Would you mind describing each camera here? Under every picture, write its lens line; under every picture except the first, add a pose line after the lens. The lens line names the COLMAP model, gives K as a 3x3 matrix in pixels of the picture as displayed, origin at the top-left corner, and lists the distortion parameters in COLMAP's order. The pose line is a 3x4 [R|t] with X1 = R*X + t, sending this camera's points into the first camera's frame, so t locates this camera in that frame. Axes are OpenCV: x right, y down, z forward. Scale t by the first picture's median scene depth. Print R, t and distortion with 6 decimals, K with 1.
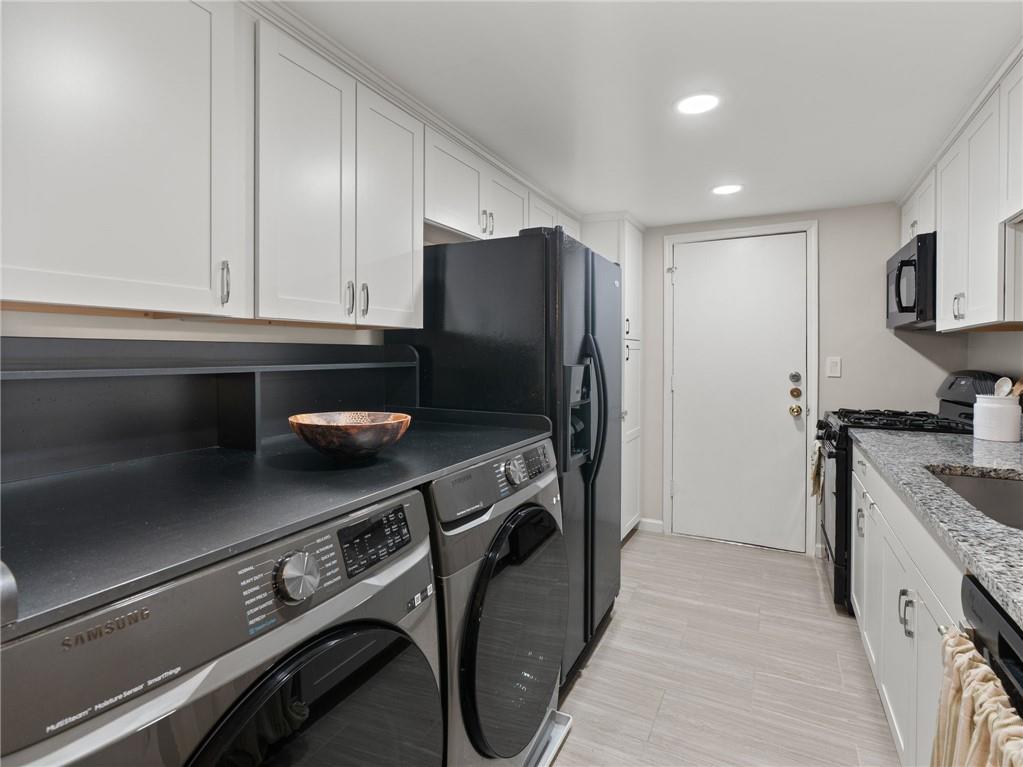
lens RADIAL K [[513.5, 0, 511.0], [0, 513.5, 366.3], [0, 0, 1]] dist [-0.014499, 0.005089]
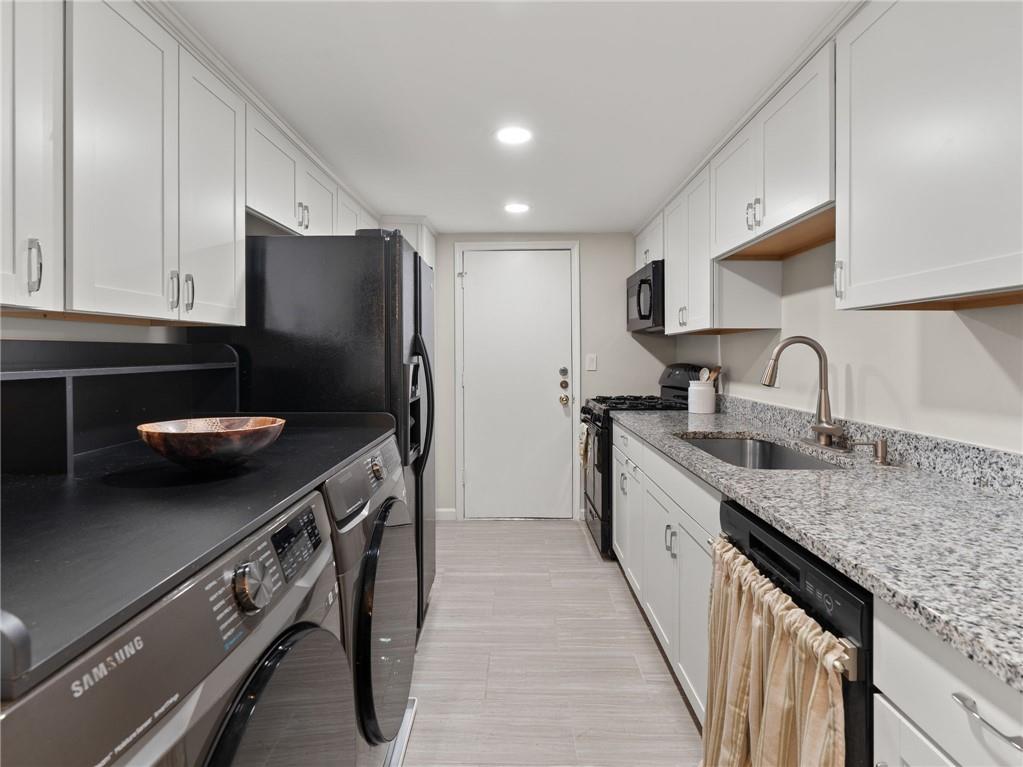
lens RADIAL K [[513.5, 0, 511.0], [0, 513.5, 366.3], [0, 0, 1]] dist [-0.014499, 0.005089]
pose [[0.896140, -0.017075, 0.443443, -0.145426], [0.016188, 0.999852, 0.005786, 0.000574], [-0.443476, 0.001994, 0.896284, -0.027528]]
